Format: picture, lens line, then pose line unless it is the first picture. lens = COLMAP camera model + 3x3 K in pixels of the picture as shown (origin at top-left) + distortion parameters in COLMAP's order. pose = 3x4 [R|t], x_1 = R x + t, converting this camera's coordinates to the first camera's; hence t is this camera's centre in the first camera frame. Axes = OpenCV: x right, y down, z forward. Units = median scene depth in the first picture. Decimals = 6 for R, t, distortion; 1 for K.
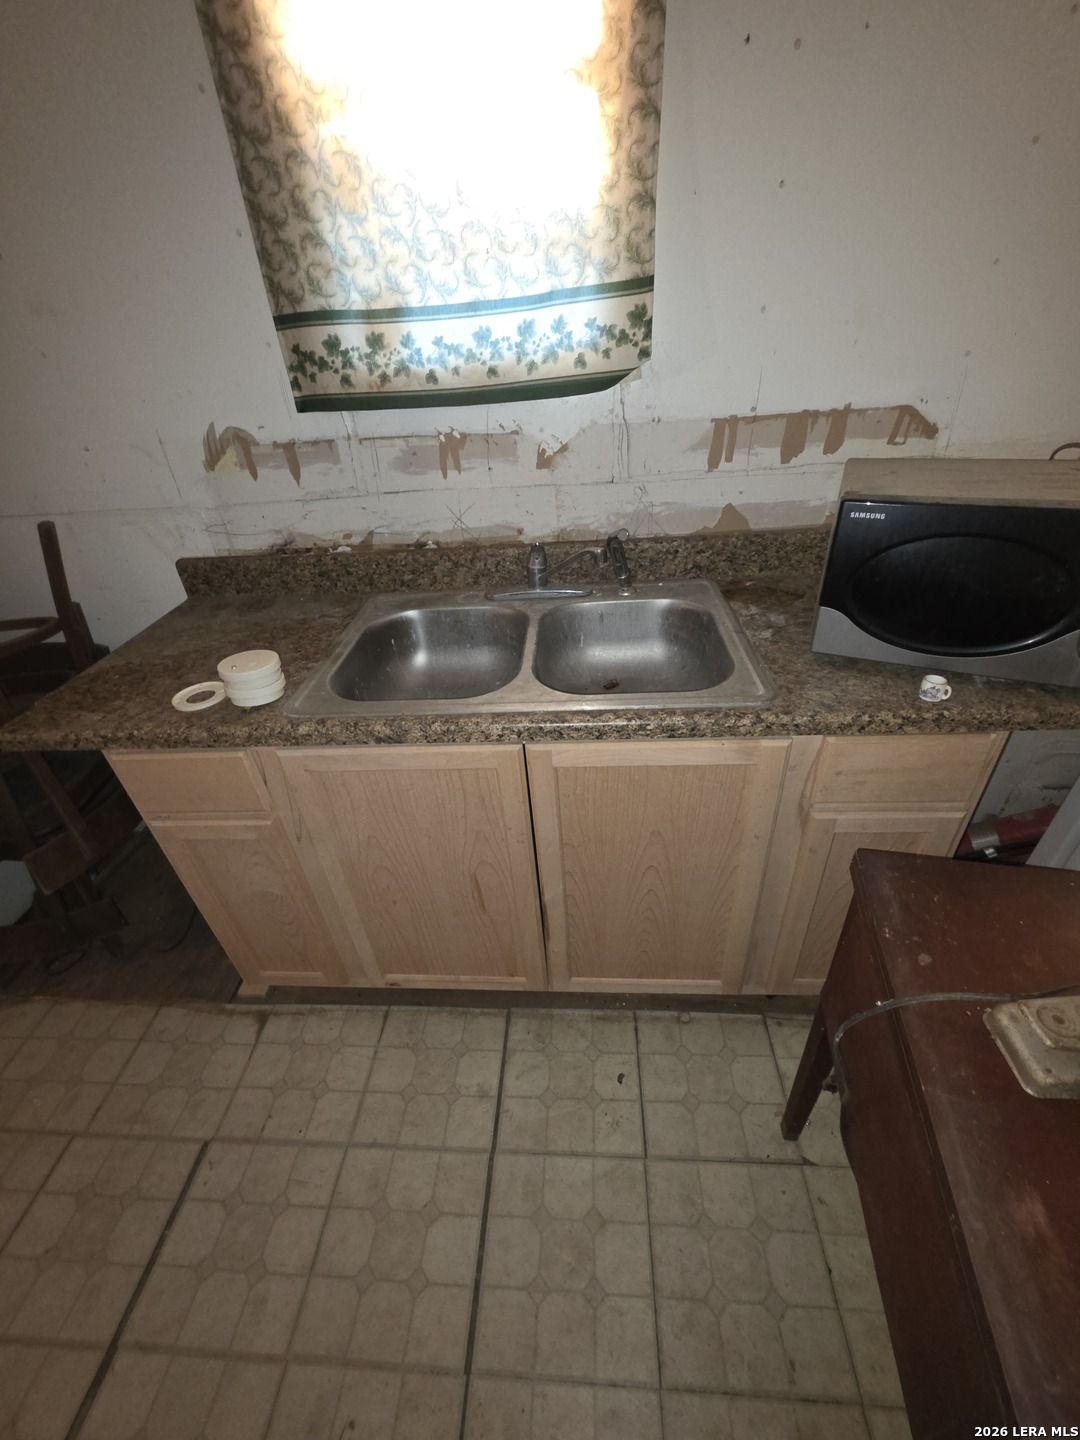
lens RADIAL K [[577.3, 0, 538.2], [0, 577.3, 714.3], [0, 0, 1]] dist [0.001198, -0.000490]
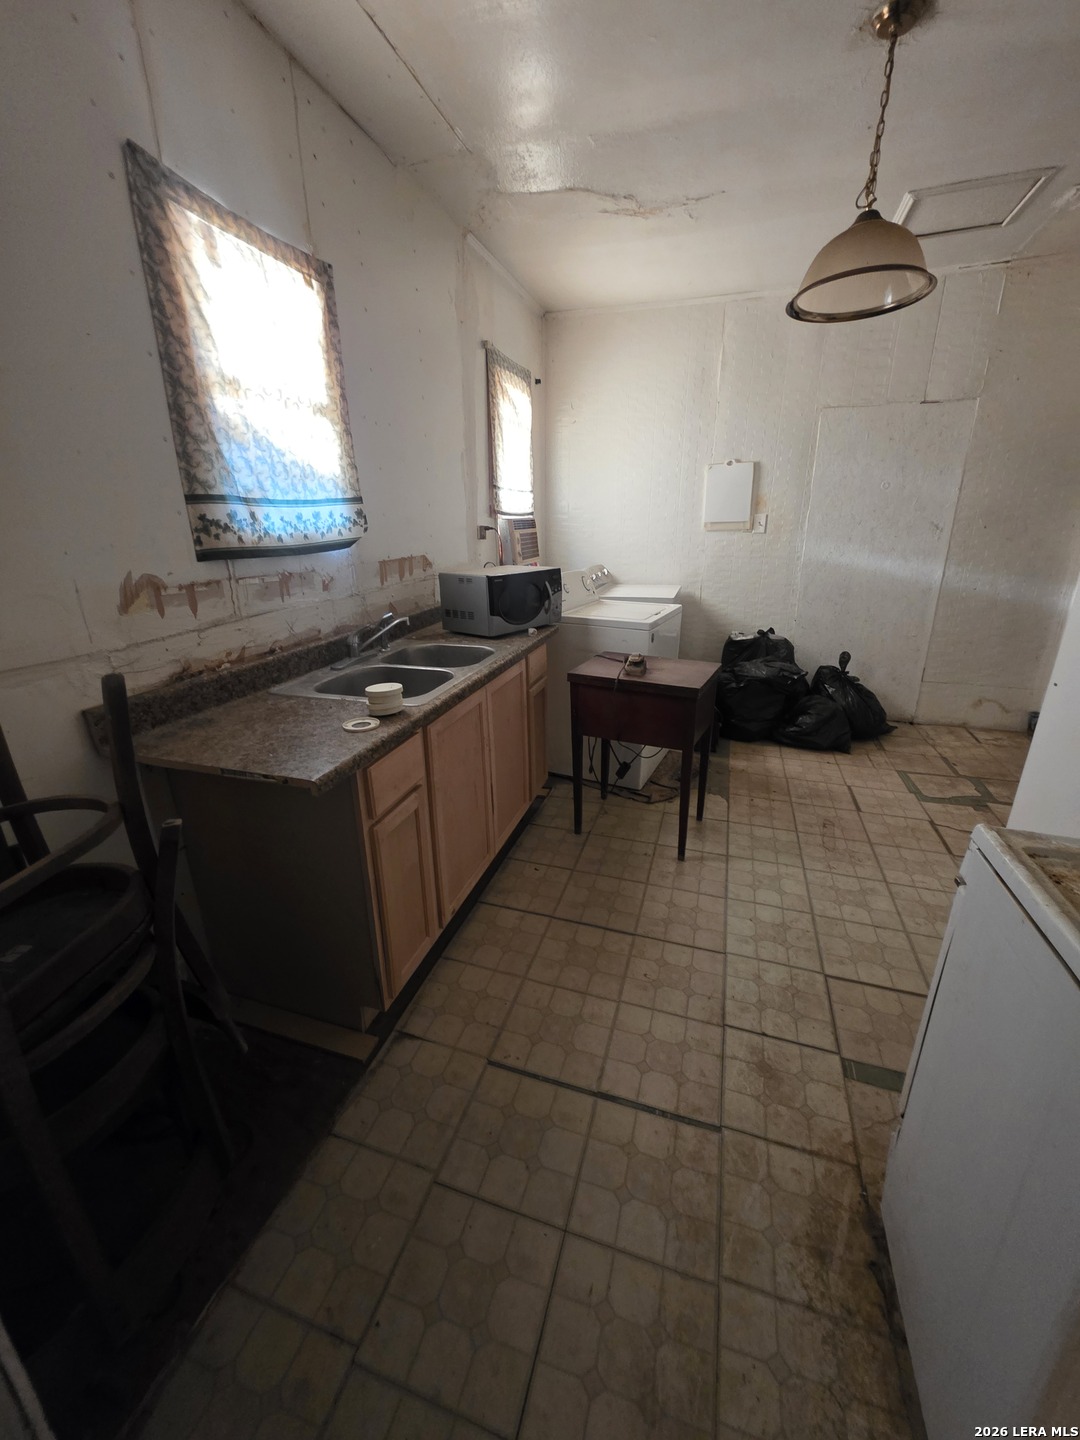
lens RADIAL K [[577.3, 0, 538.2], [0, 577.3, 714.3], [0, 0, 1]] dist [0.001198, -0.000490]
pose [[0.246909, -0.255501, 0.934749, -1.615836], [0.529563, 0.843413, 0.090654, 0.044218], [-0.811541, 0.472625, 0.343550, 0.125285]]
